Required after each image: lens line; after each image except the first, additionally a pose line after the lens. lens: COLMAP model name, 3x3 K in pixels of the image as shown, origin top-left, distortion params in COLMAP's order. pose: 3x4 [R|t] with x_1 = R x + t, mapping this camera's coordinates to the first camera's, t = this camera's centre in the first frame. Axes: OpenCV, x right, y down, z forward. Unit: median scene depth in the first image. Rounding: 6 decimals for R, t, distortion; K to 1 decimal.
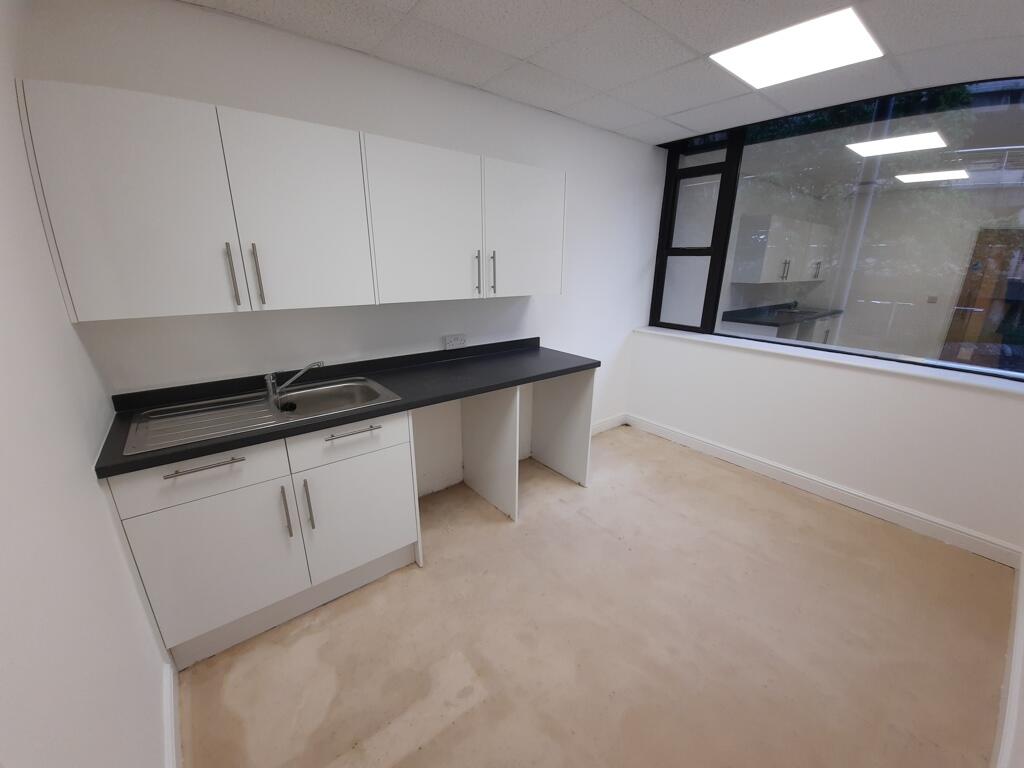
lens RADIAL K [[399.3, 0, 519.7], [0, 399.3, 386.6], [0, 0, 1]] dist [0.000921, -0.011220]
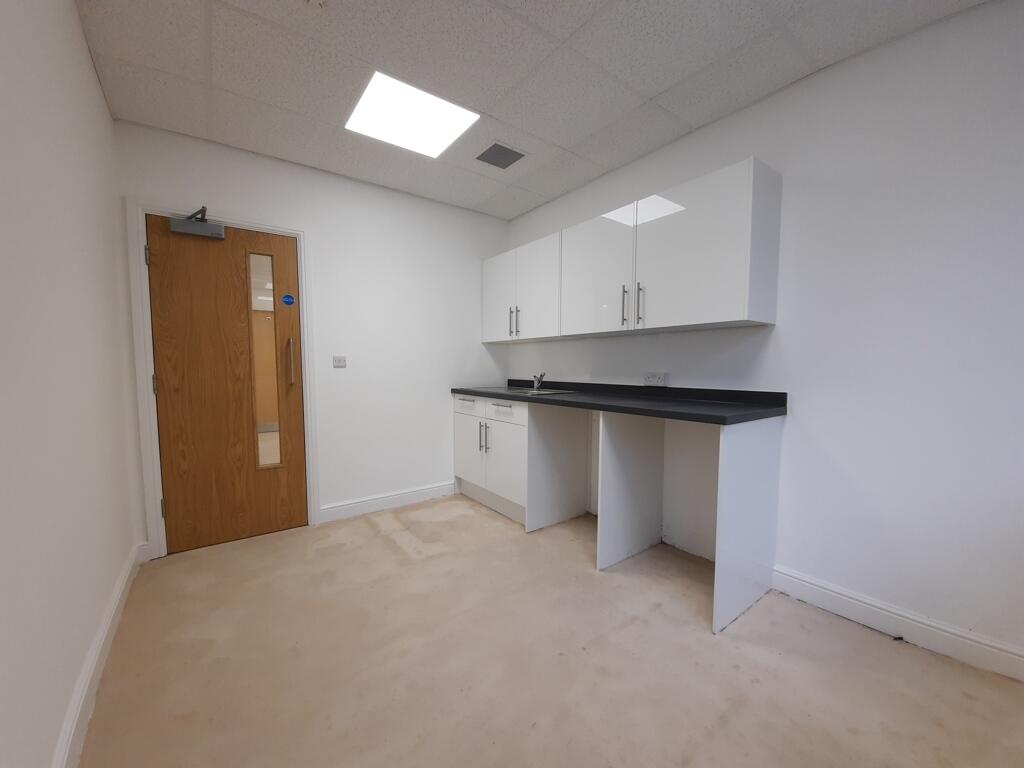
lens RADIAL K [[399.3, 0, 519.7], [0, 399.3, 386.6], [0, 0, 1]] dist [0.000921, -0.011220]
pose [[-0.026985, 0.042694, -0.998724, 1.265259], [-0.300462, 0.952543, 0.048838, -0.063909], [0.953412, 0.301396, -0.012876, 1.060797]]
